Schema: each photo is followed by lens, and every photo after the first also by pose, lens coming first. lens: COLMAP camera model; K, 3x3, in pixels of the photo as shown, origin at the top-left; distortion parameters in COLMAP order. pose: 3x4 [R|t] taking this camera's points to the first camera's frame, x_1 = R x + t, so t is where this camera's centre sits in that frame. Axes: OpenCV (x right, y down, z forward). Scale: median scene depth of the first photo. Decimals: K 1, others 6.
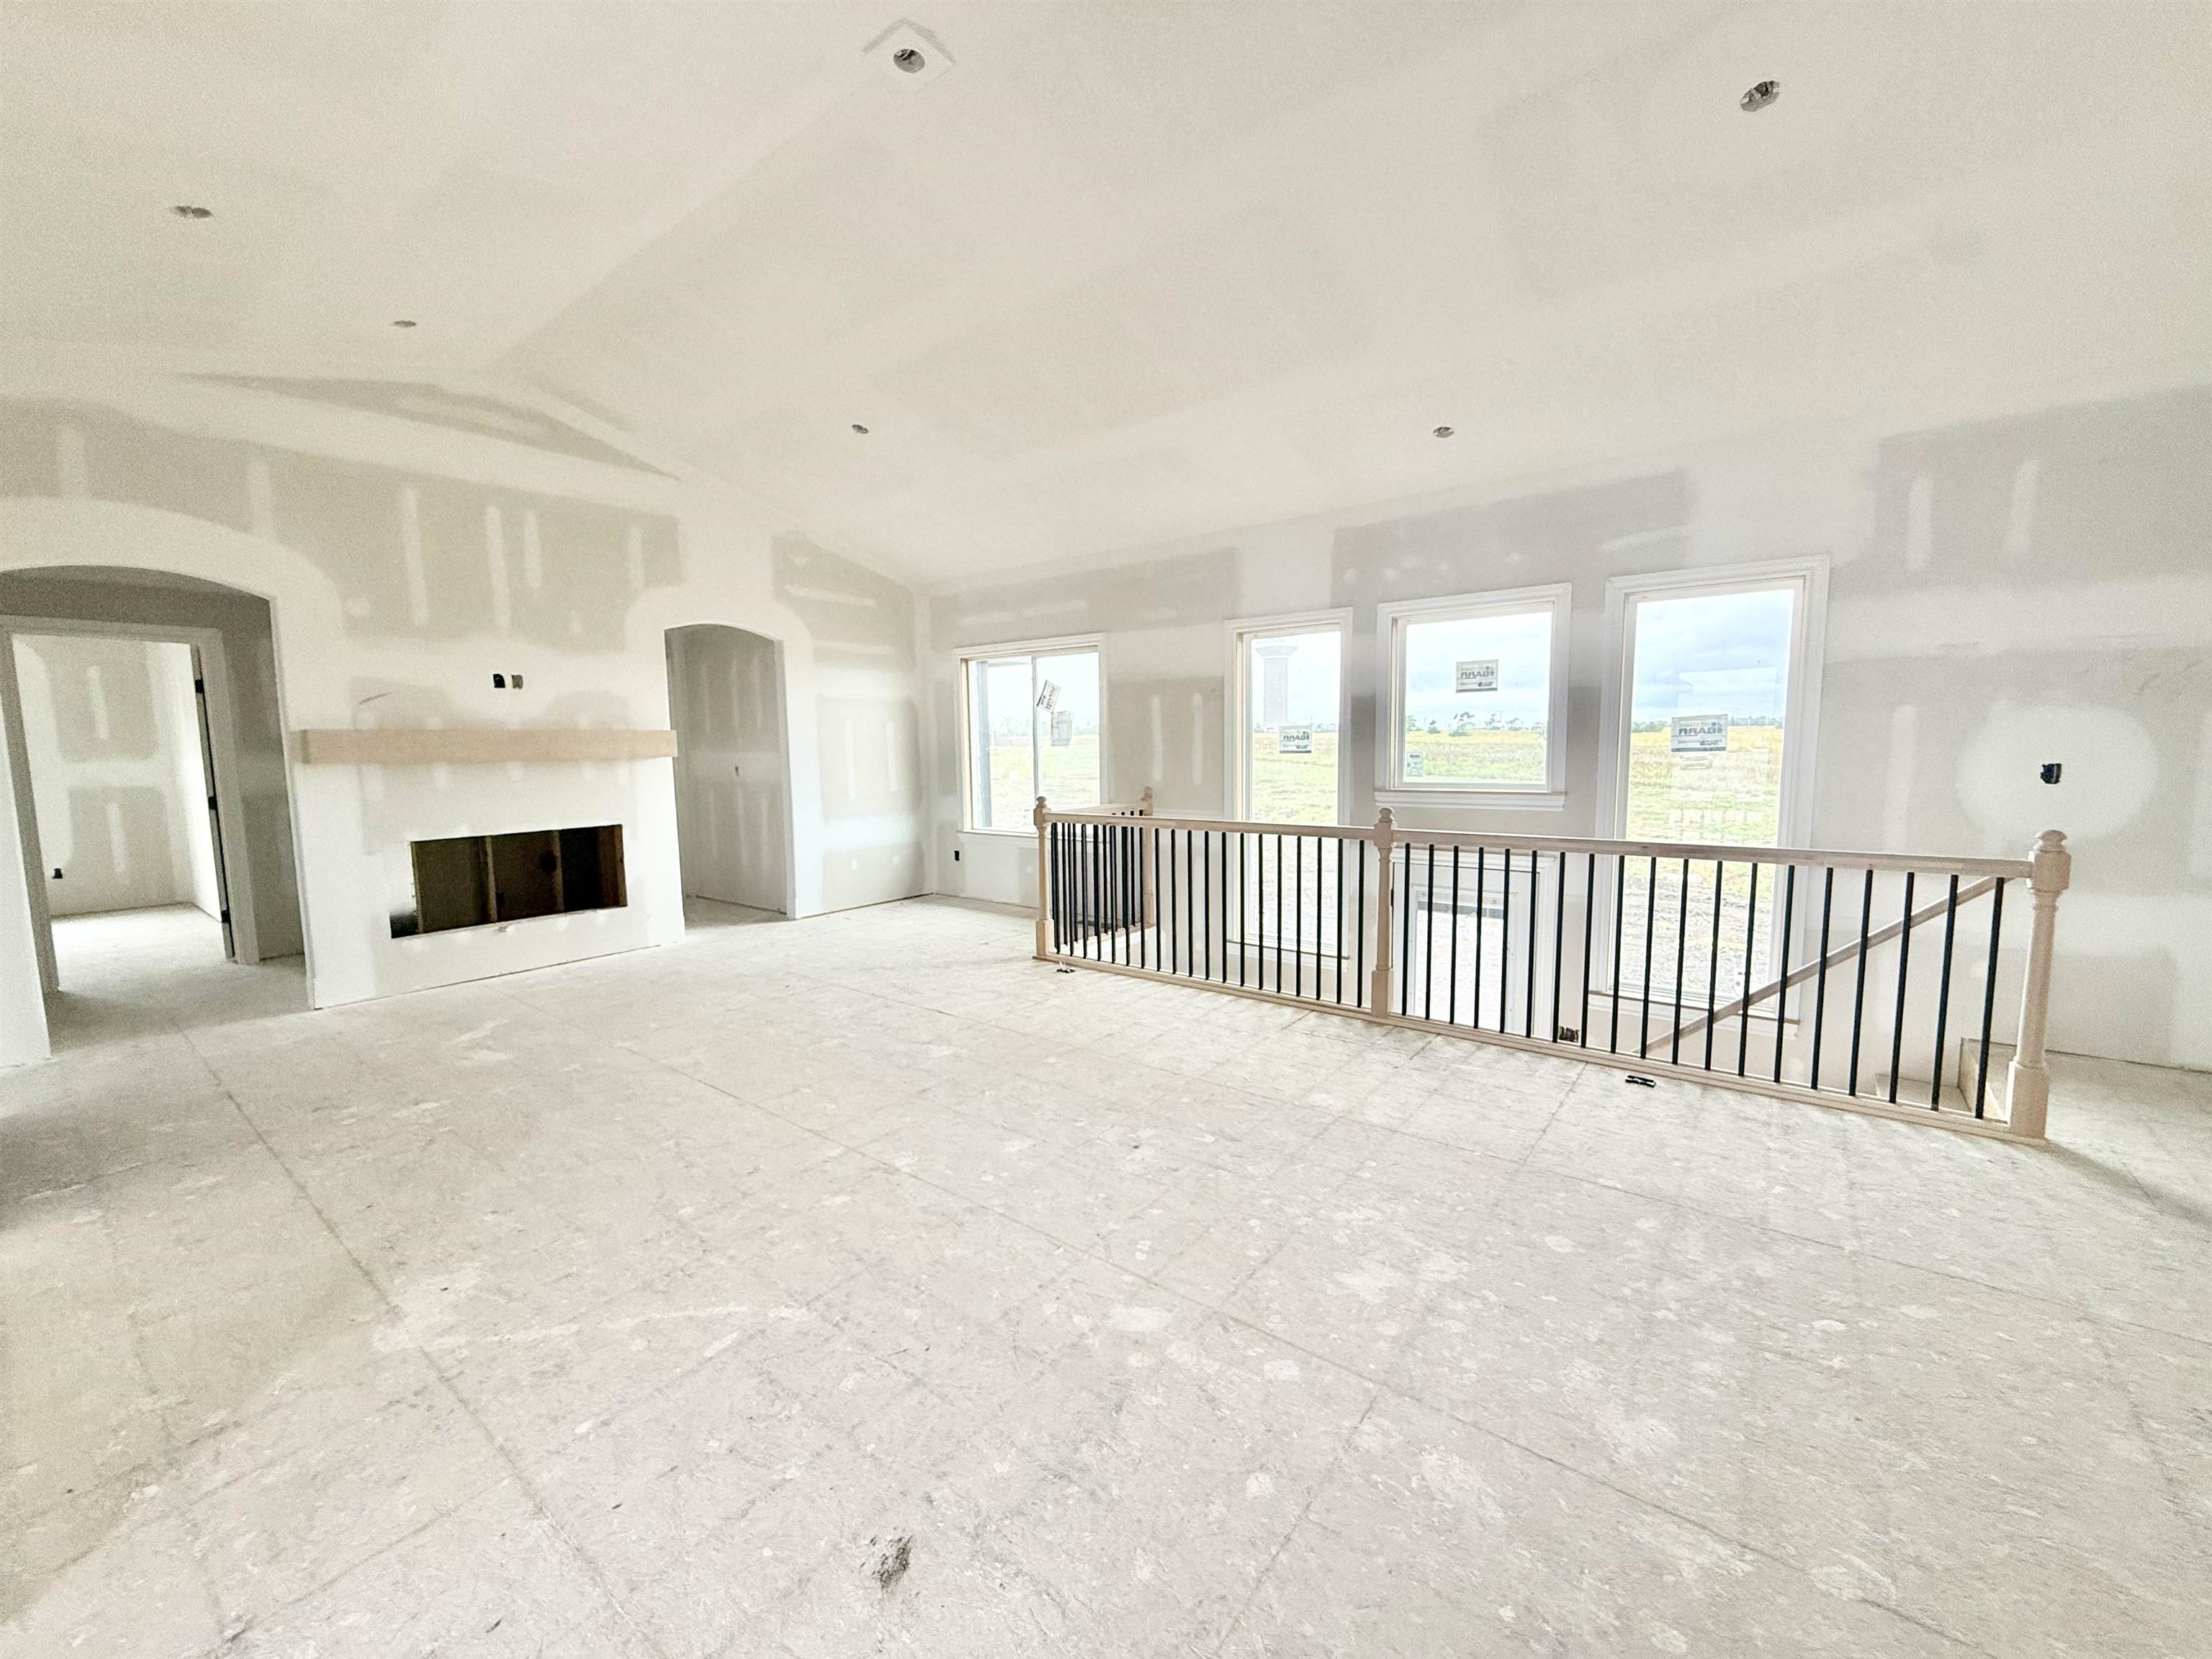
lens RADIAL K [[876.7, 0, 1106.0], [0, 876.7, 829.5], [0, 0, 1]] dist [-0.000373, 0.000017]
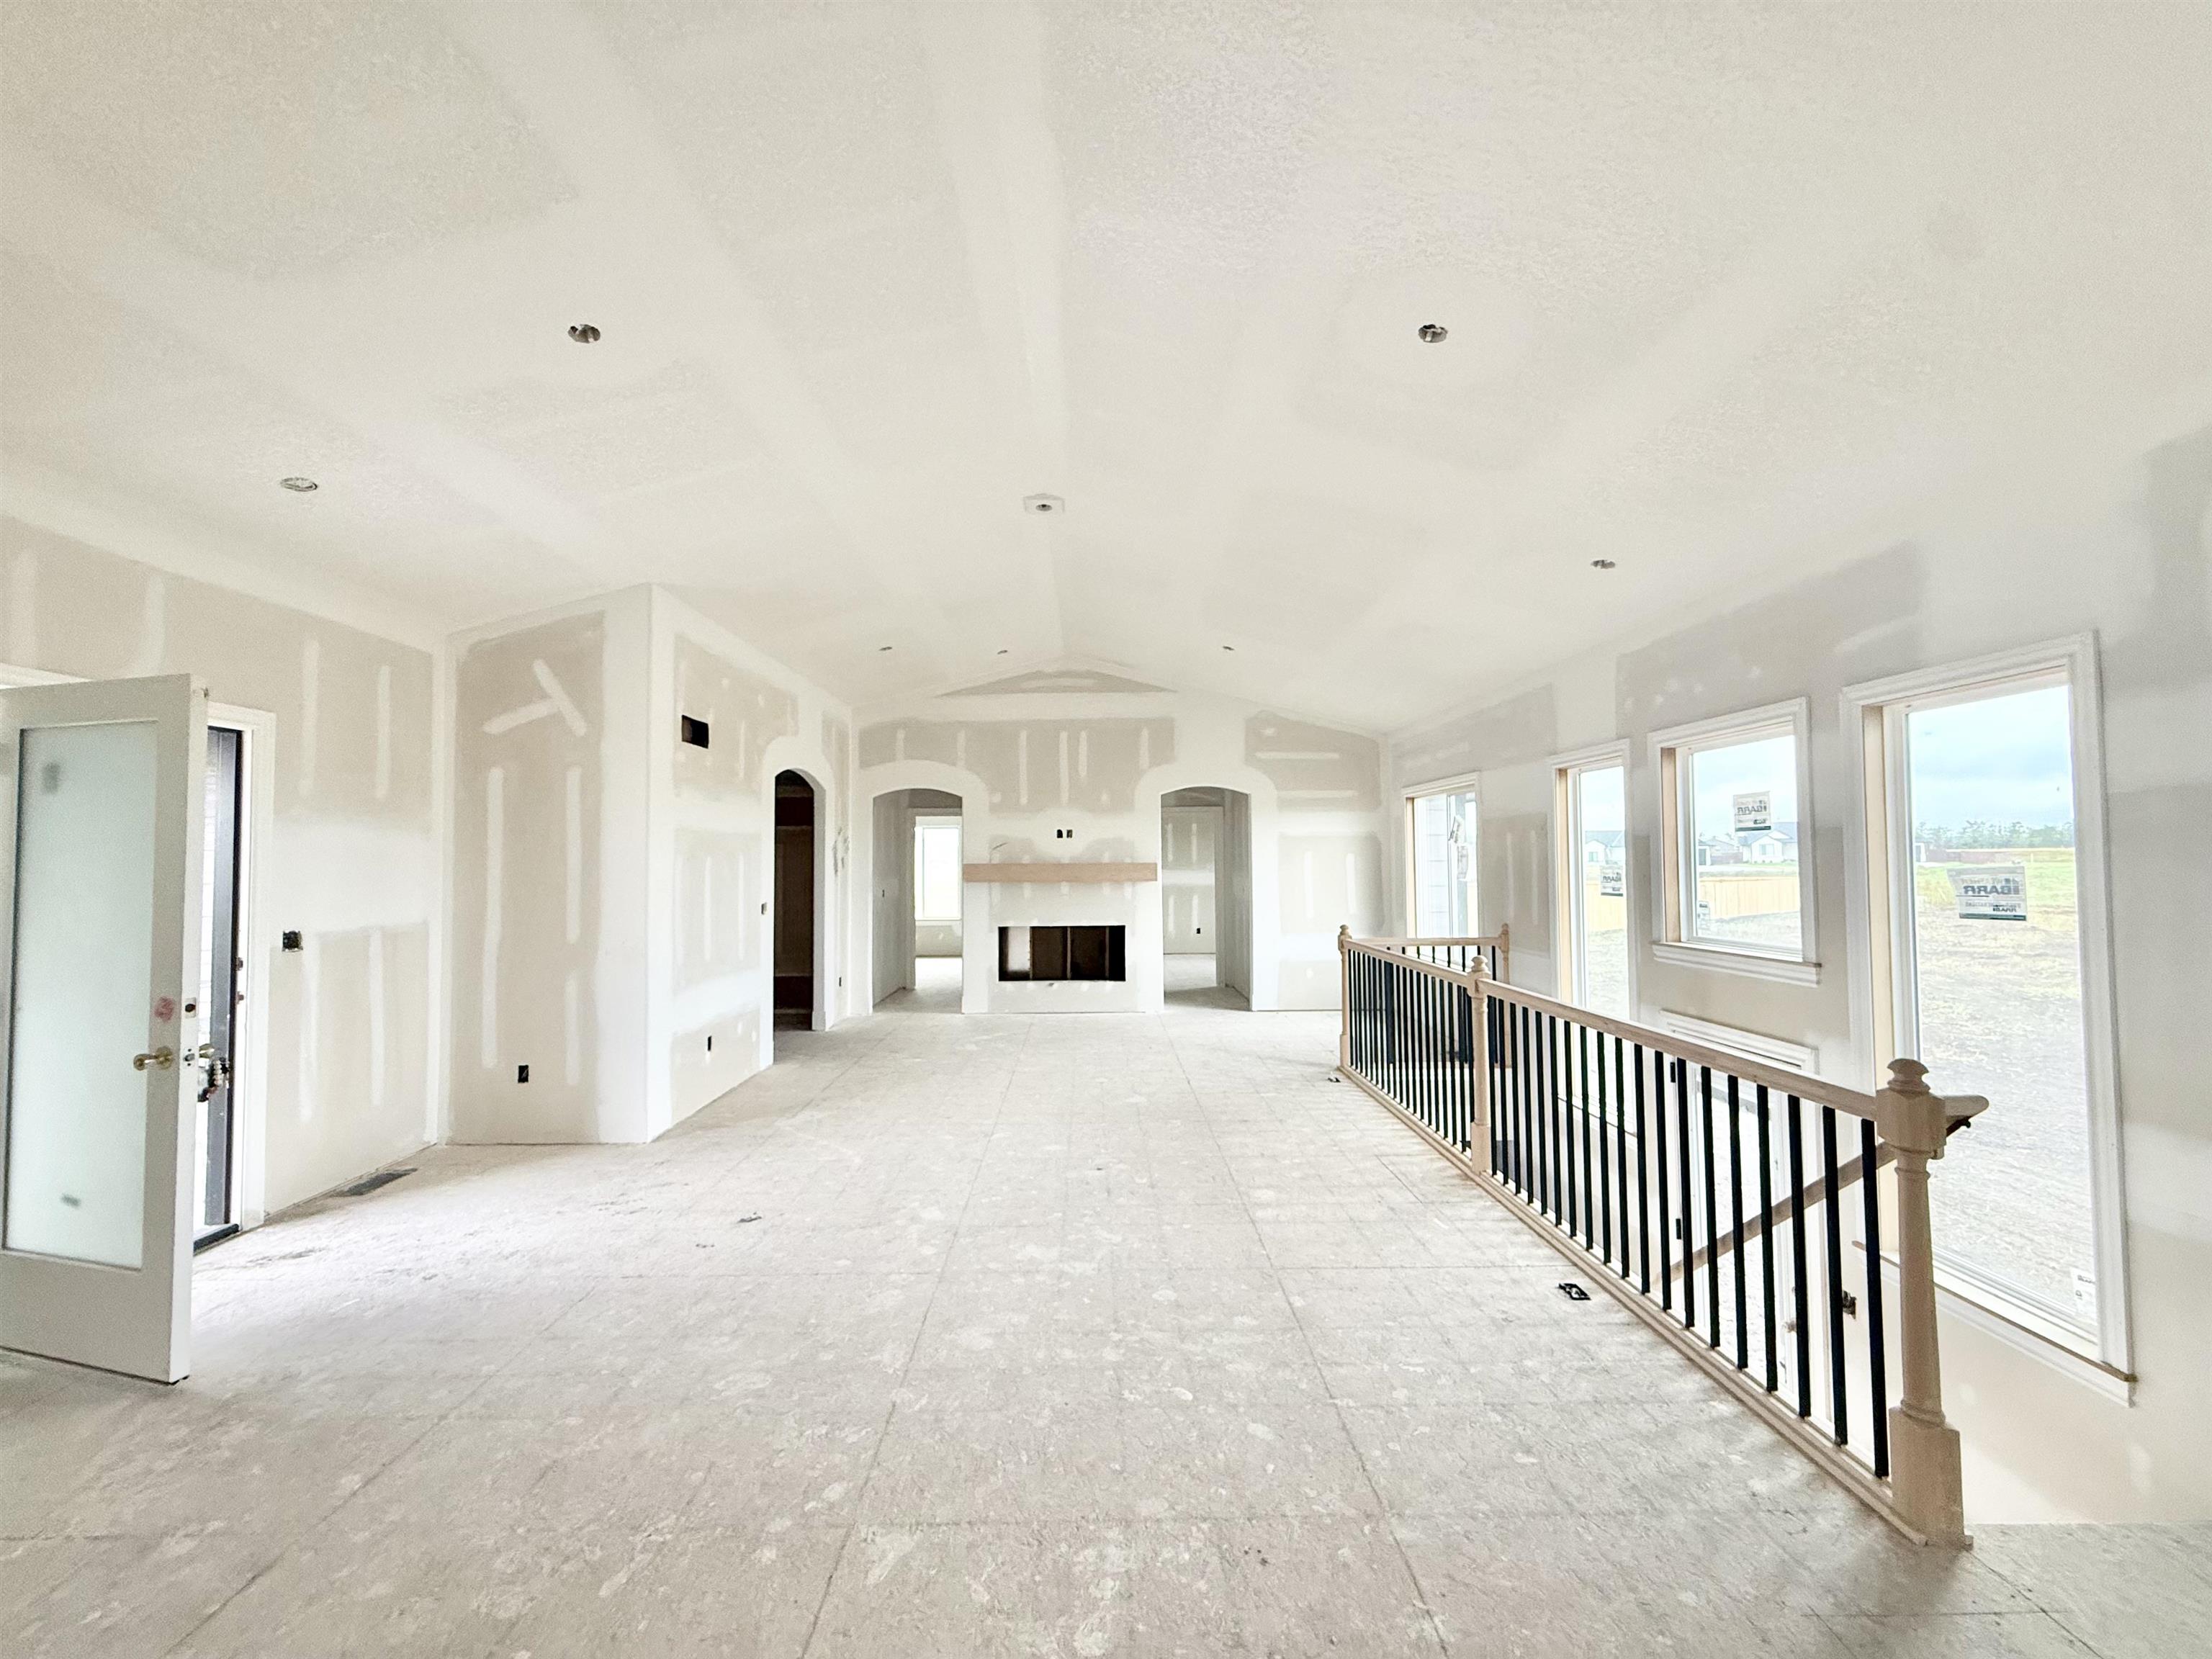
lens RADIAL K [[876.7, 0, 1106.0], [0, 876.7, 829.5], [0, 0, 1]] dist [-0.000373, 0.000017]
pose [[0.629493, -0.018591, -0.776784, 0.751539], [-0.080317, 0.992802, -0.088849, -0.041468], [0.772844, 0.118319, 0.623469, 0.028974]]
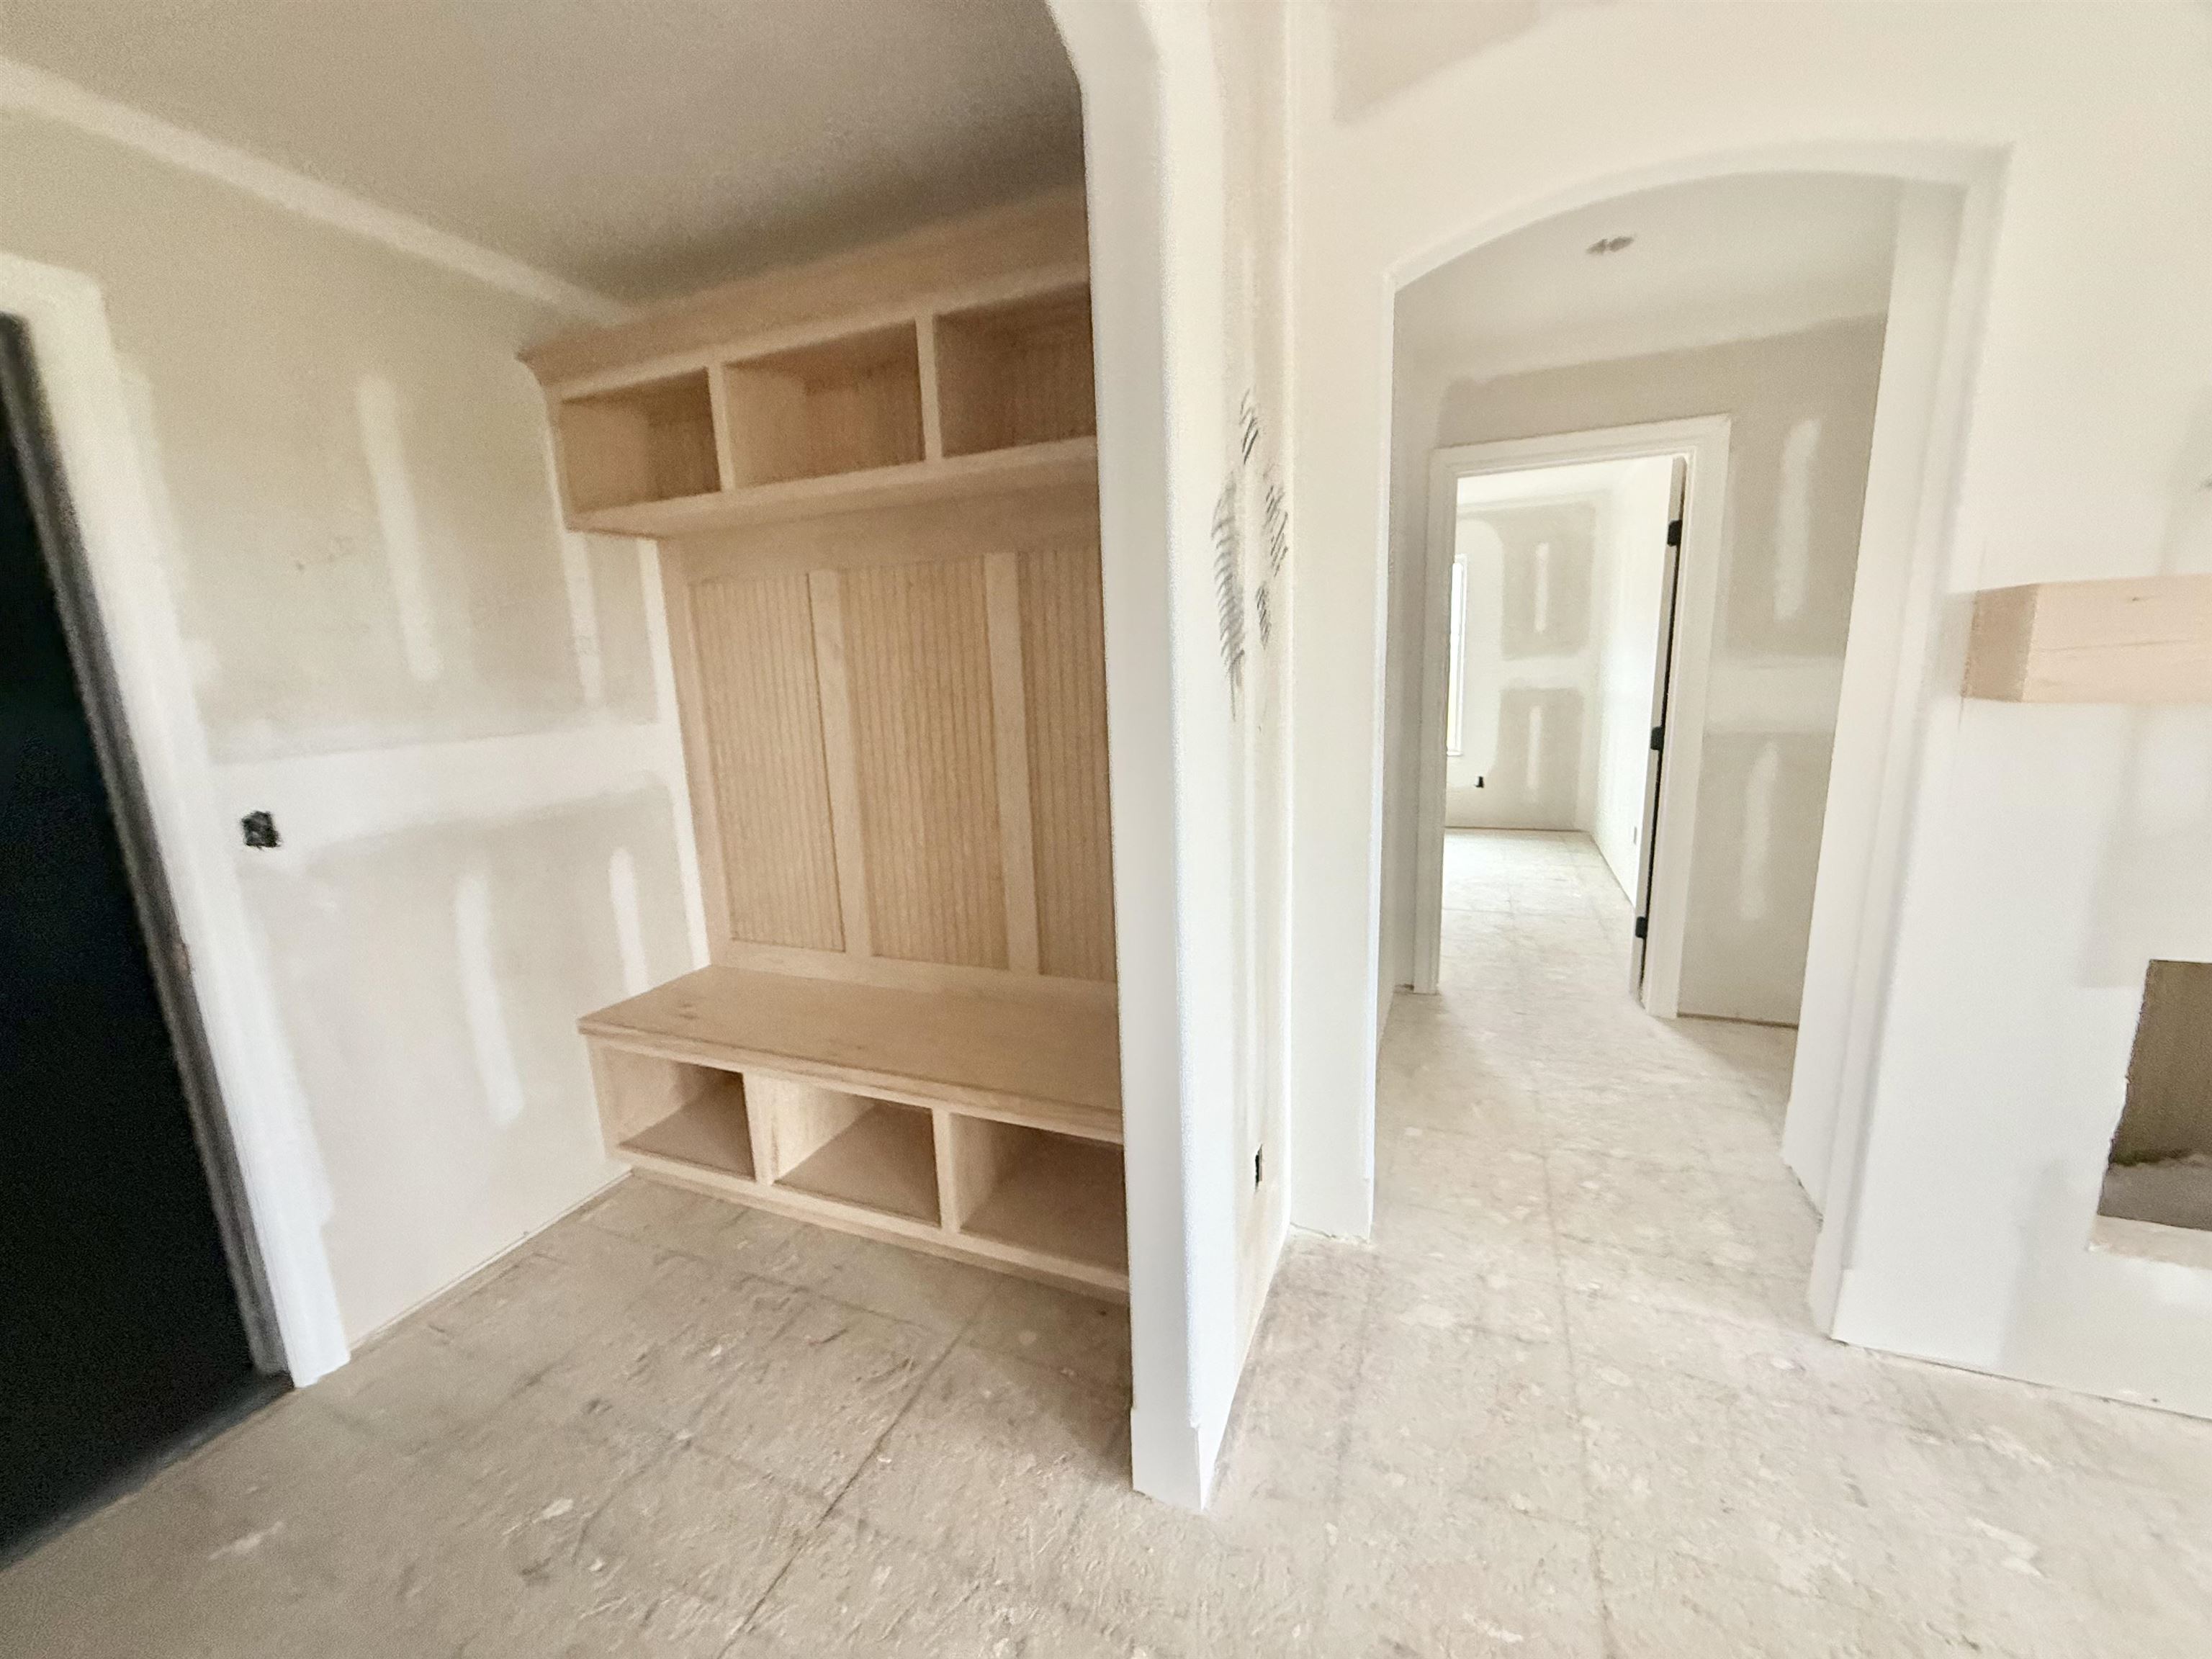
lens RADIAL K [[876.7, 0, 1106.0], [0, 876.7, 829.5], [0, 0, 1]] dist [-0.000373, 0.000017]
pose [[0.264282, 0.183791, -0.946771, -0.666551], [-0.064226, 0.982849, 0.172866, -0.058620], [0.962304, 0.015121, 0.271554, 0.589628]]
